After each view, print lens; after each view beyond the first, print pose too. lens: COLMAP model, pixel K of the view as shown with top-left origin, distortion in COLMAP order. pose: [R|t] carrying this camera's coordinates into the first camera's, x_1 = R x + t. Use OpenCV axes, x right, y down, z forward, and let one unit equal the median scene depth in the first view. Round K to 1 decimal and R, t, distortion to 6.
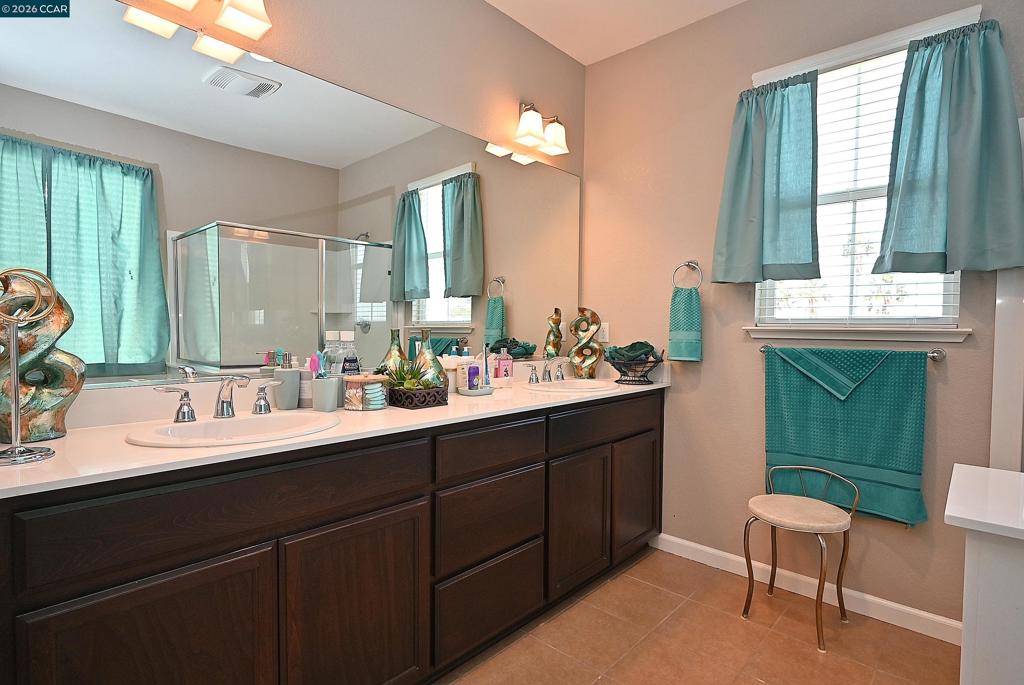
lens RADIAL K [[508.9, 0, 513.0], [0, 508.9, 342.8], [0, 0, 1]] dist [-0.003152, 0.001647]
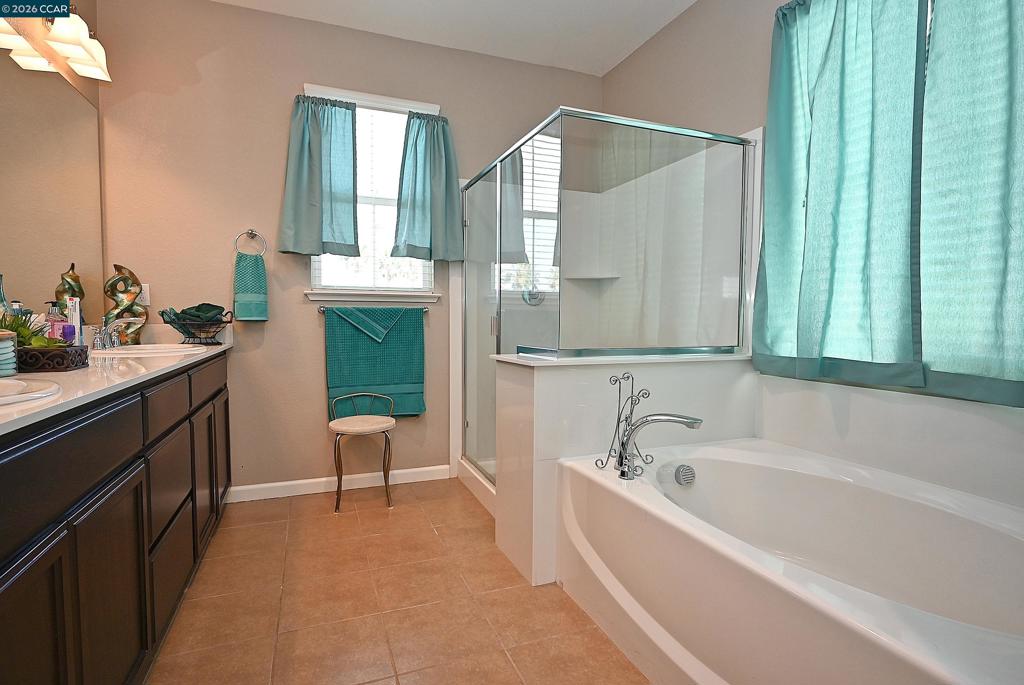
lens RADIAL K [[505.3, 0, 510.5], [0, 505.3, 343.5], [0, 0, 1]] dist [-0.009090, 0.005820]
pose [[0.440001, -0.055706, 0.896268, -0.448066], [0.026117, 0.998446, 0.049236, 0.050838], [-0.897618, 0.001744, 0.440772, 0.025761]]
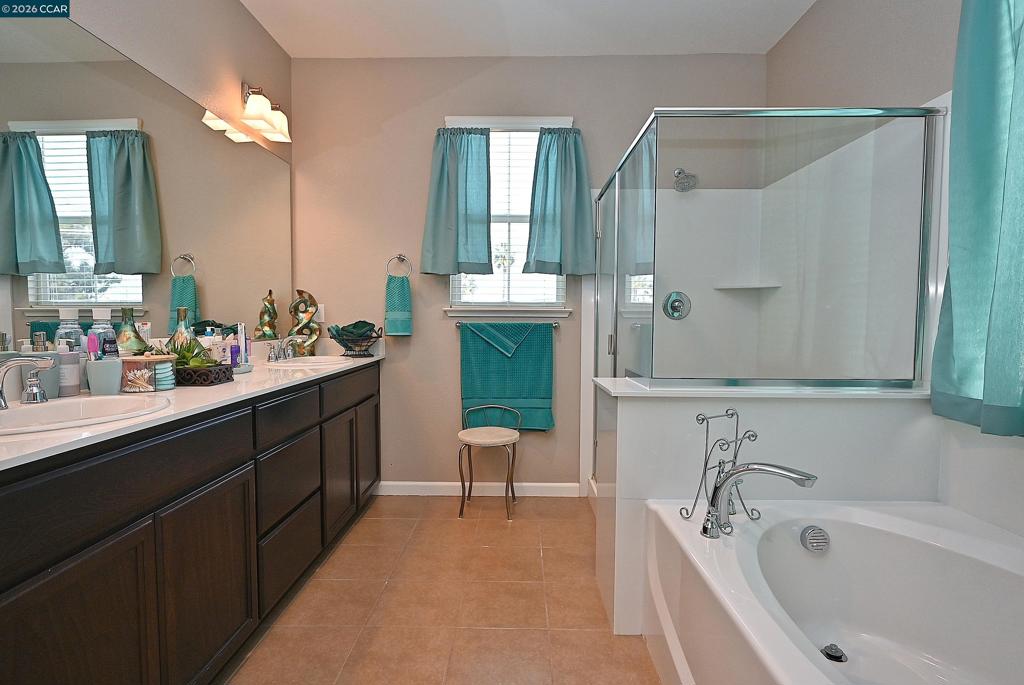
lens RADIAL K [[508.9, 0, 513.0], [0, 508.9, 342.8], [0, 0, 1]] dist [-0.003152, 0.001647]
pose [[0.745627, -0.040711, 0.665119, -0.313584], [0.023572, 0.999119, 0.034730, 0.018595], [-0.665947, -0.010217, 0.745929, -0.113841]]
